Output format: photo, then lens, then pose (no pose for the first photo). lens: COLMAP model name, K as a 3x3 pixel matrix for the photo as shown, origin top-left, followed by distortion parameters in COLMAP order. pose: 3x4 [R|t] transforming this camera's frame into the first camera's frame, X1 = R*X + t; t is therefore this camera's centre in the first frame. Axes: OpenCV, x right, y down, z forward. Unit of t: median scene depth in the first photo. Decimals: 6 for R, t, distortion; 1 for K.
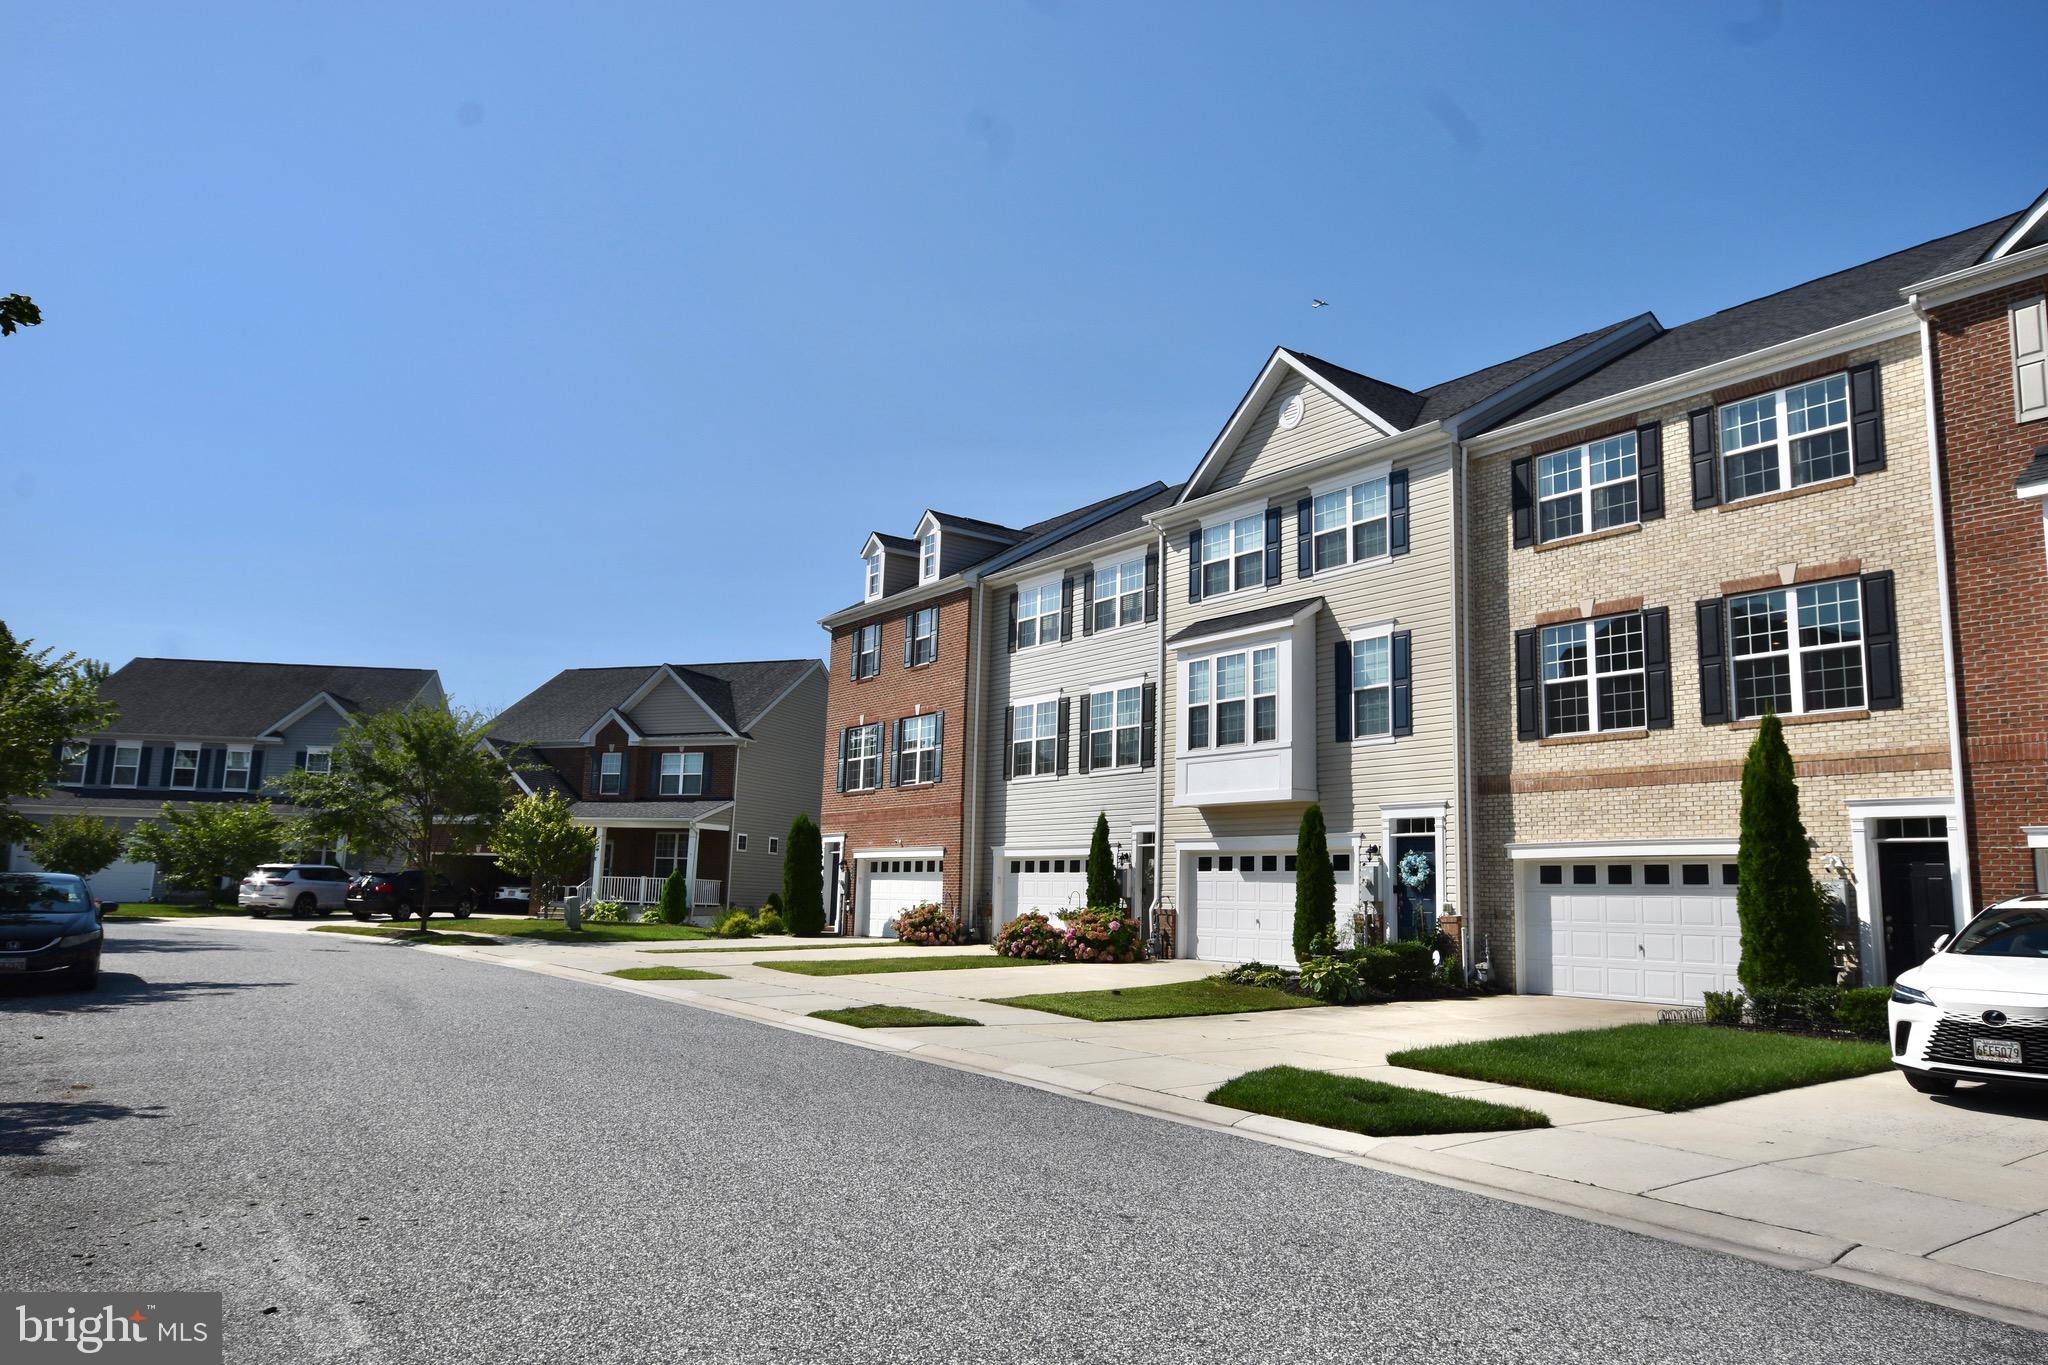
lens RADIAL K [[1435.2, 0, 1024.0], [0, 1435.2, 682.5], [0, 0, 1]] dist [-0.004138, 0.049266]
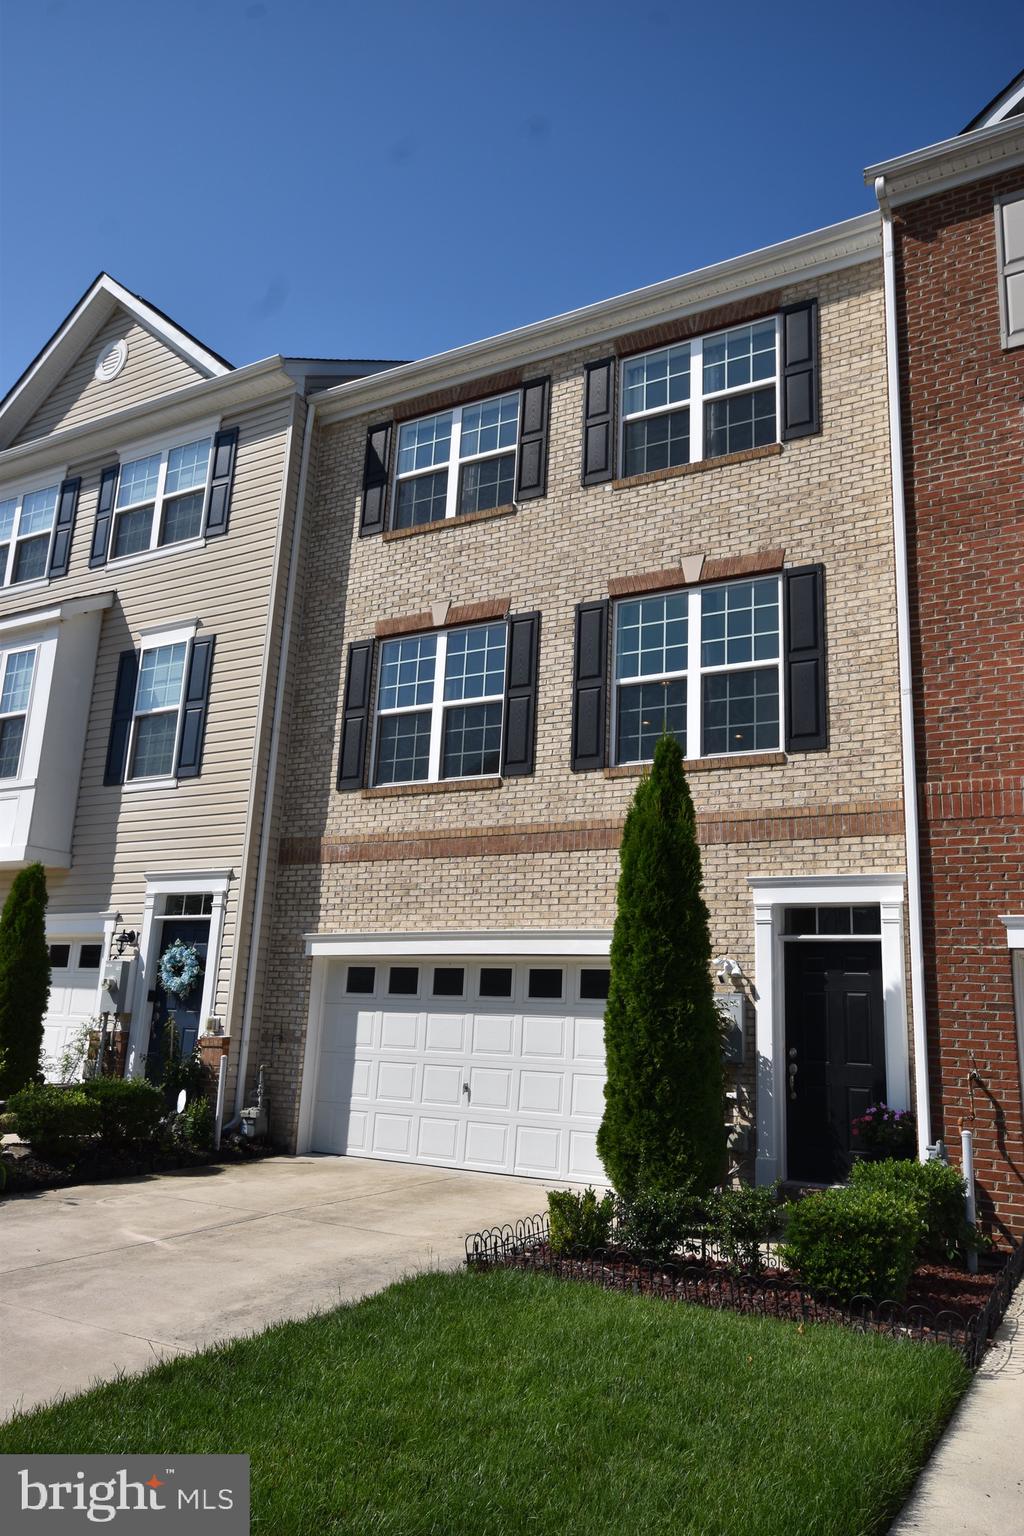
lens RADIAL K [[1050.4, 0, 512.0], [0, 1050.4, 768.0], [0, 0, 1]] dist [-0.002981, 0.071267]
pose [[0.914684, 0.113718, 0.387841, 0.229677], [-0.082824, 0.991976, -0.095523, 0.075864], [-0.395592, 0.055251, 0.916763, 0.504984]]
